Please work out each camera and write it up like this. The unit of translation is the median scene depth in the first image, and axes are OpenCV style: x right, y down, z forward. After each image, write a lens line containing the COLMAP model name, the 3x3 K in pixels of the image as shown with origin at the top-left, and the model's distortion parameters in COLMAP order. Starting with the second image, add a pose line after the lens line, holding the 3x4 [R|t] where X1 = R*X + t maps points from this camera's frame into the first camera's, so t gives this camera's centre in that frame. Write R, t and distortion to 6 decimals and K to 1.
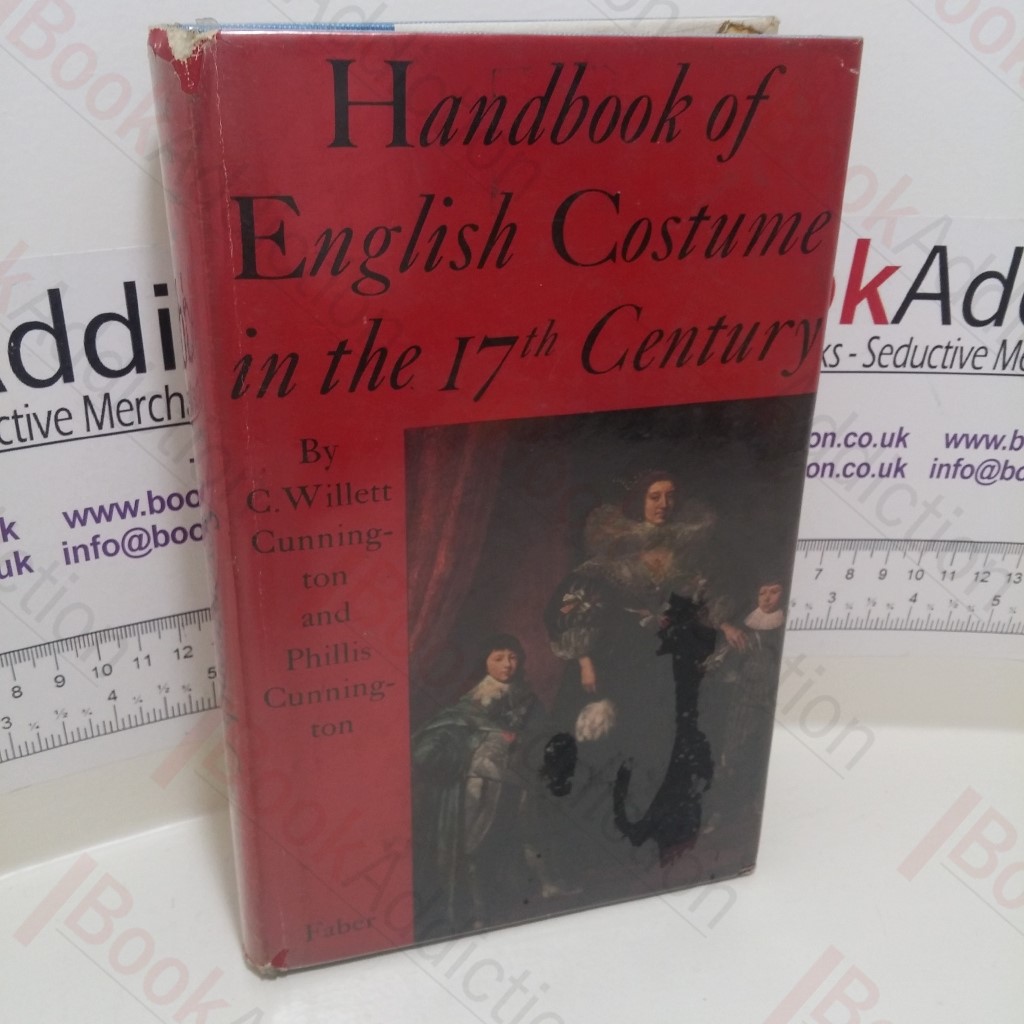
lens RADIAL K [[1191.5, 0, 512.7], [0, 1191.5, 521.2], [0, 0, 1]] dist [0.015017, 0.000000]
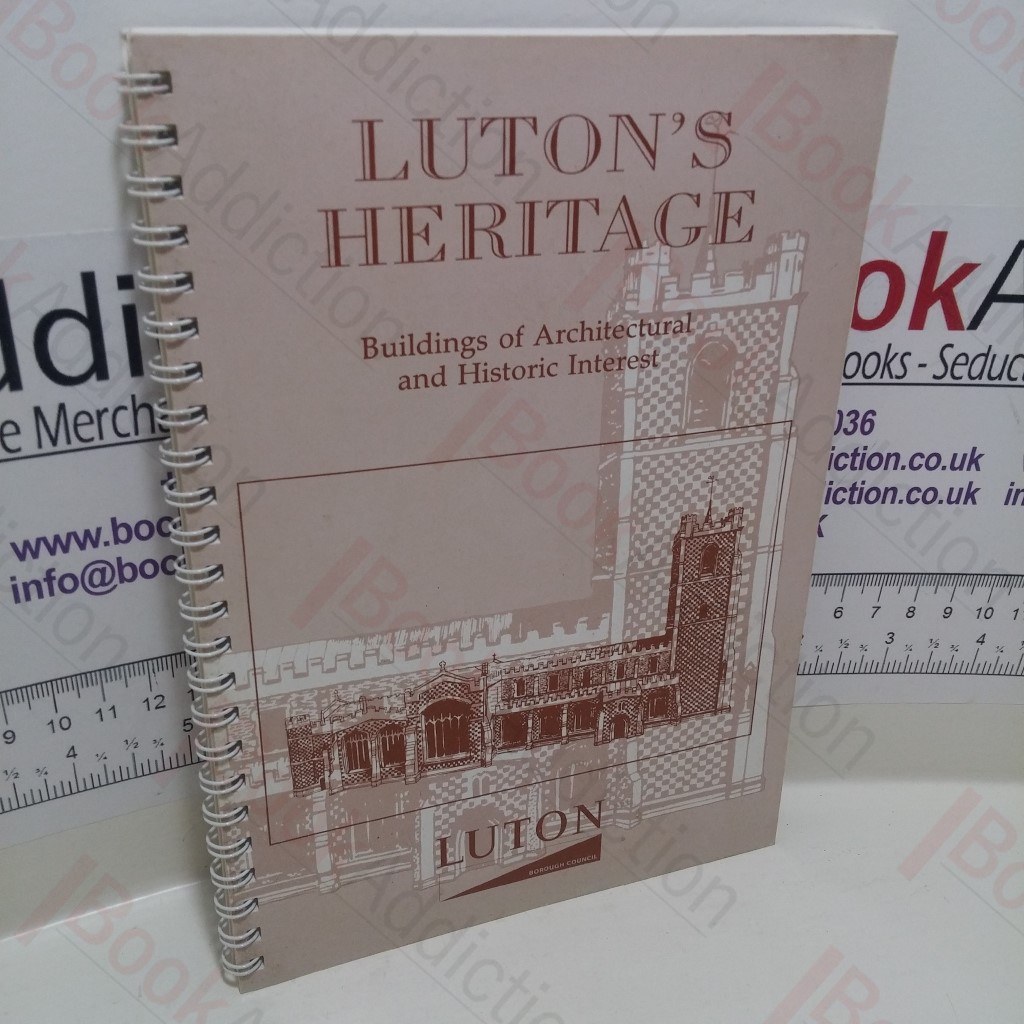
lens RADIAL K [[1191.5, 0, 510.4], [0, 1191.5, 520.9], [0, 0, 1]] dist [0.015017, 0.000000]
pose [[0.999975, 0.005815, -0.004001, -0.013877], [-0.005863, 0.999910, -0.012038, -0.012932], [0.003931, 0.012061, 0.999920, 0.127903]]
